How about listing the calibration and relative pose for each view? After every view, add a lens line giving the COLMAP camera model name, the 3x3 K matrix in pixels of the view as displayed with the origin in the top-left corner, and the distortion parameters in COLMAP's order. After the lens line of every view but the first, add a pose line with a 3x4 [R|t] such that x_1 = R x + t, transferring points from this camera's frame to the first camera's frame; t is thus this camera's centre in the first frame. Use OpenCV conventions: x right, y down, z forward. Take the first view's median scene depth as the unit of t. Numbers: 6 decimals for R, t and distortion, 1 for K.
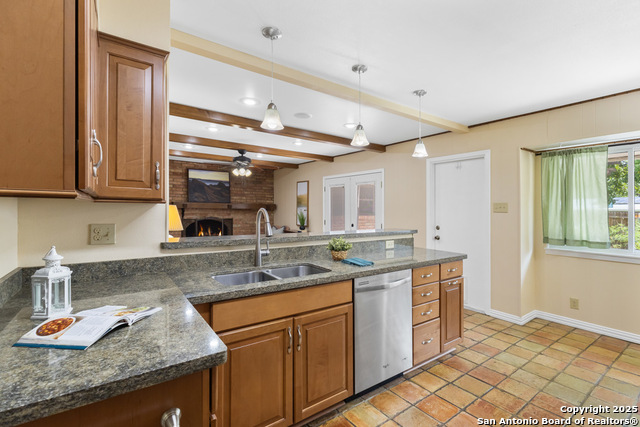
lens RADIAL K [[300.1, 0, 328.5], [0, 300.1, 213.3], [0, 0, 1]] dist [-0.005930, 0.006625]
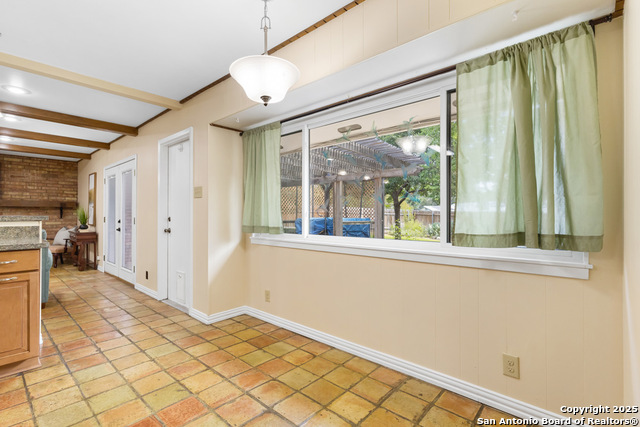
lens RADIAL K [[300.1, 0, 324.6], [0, 300.1, 212.4], [0, 0, 1]] dist [-0.005930, 0.006625]
pose [[0.977969, -0.010366, 0.208491, 0.391460], [0.015225, 0.999648, -0.021716, 0.033955], [-0.208192, 0.024411, 0.977783, 0.032329]]
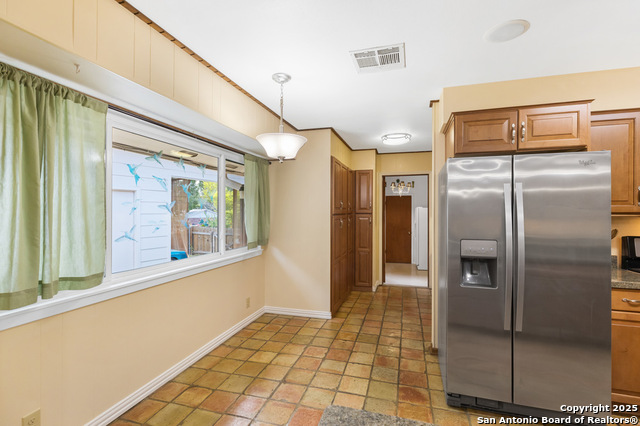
lens RADIAL K [[300.1, 0, 315.8], [0, 300.1, 211.3], [0, 0, 1]] dist [-0.005930, 0.006625]
pose [[-0.599223, -0.016321, 0.800415, 0.101272], [-0.003154, 0.999833, 0.018026, -0.013470], [-0.800576, 0.008278, -0.599175, 0.458100]]
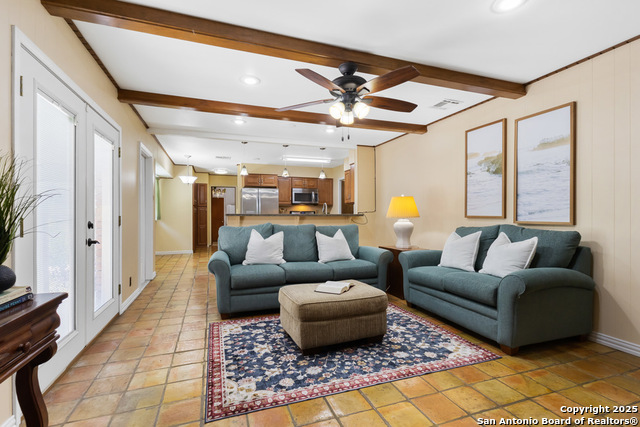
lens RADIAL K [[300.1, 0, 318.5], [0, 300.1, 213.8], [0, 0, 1]] dist [-0.005930, 0.006625]
pose [[-0.959033, -0.011157, 0.283076, -0.269095], [-0.007049, 0.999855, 0.015527, 0.011805], [-0.283208, 0.012896, -0.958972, 1.071188]]
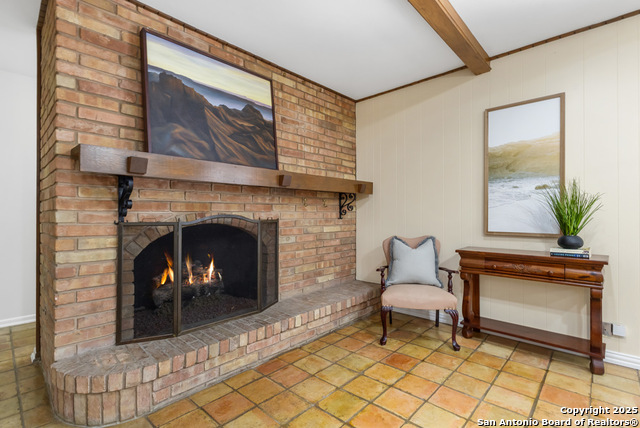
lens RADIAL K [[300.1, 0, 315.5], [0, 300.1, 214.5], [0, 0, 1]] dist [-0.005930, 0.006625]
pose [[0.983914, -0.015694, 0.177952, -0.378150], [0.018533, 0.999726, -0.014304, 0.018763], [-0.177678, 0.017372, 0.983935, 0.735217]]
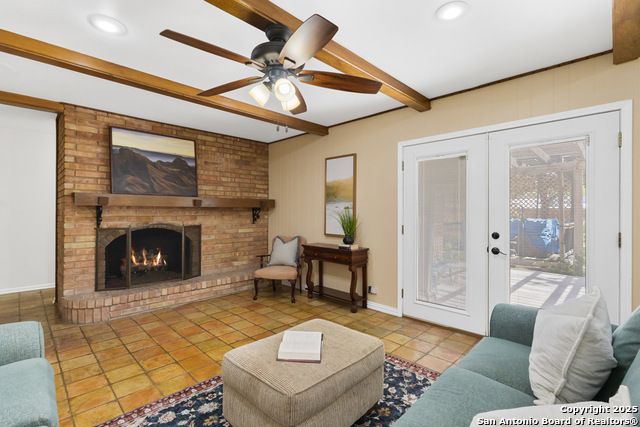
lens RADIAL K [[300.1, 0, 321.0], [0, 300.1, 212.4], [0, 0, 1]] dist [-0.005930, 0.006625]
pose [[0.988675, -0.010298, 0.149719, -0.205758], [0.012146, 0.999861, -0.011431, 0.002937], [-0.149580, 0.013120, 0.988663, 0.472070]]
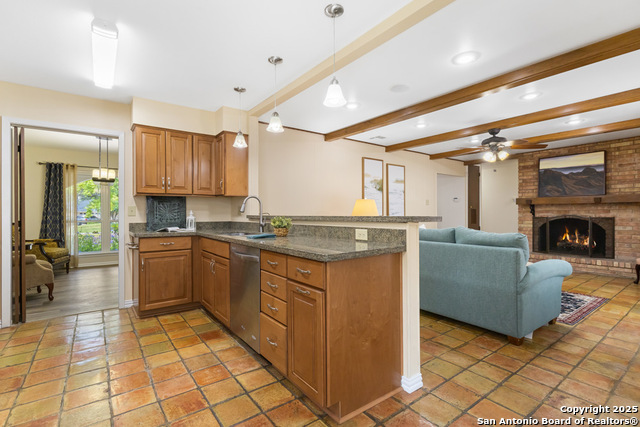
lens RADIAL K [[300.1, 0, 319.7], [0, 300.1, 213.1], [0, 0, 1]] dist [-0.005930, 0.006625]
pose [[-0.001014, -0.014247, -0.999898, 0.393881], [-0.011515, 0.999832, -0.014234, 0.027164], [0.999933, 0.011500, -0.001178, 0.381765]]
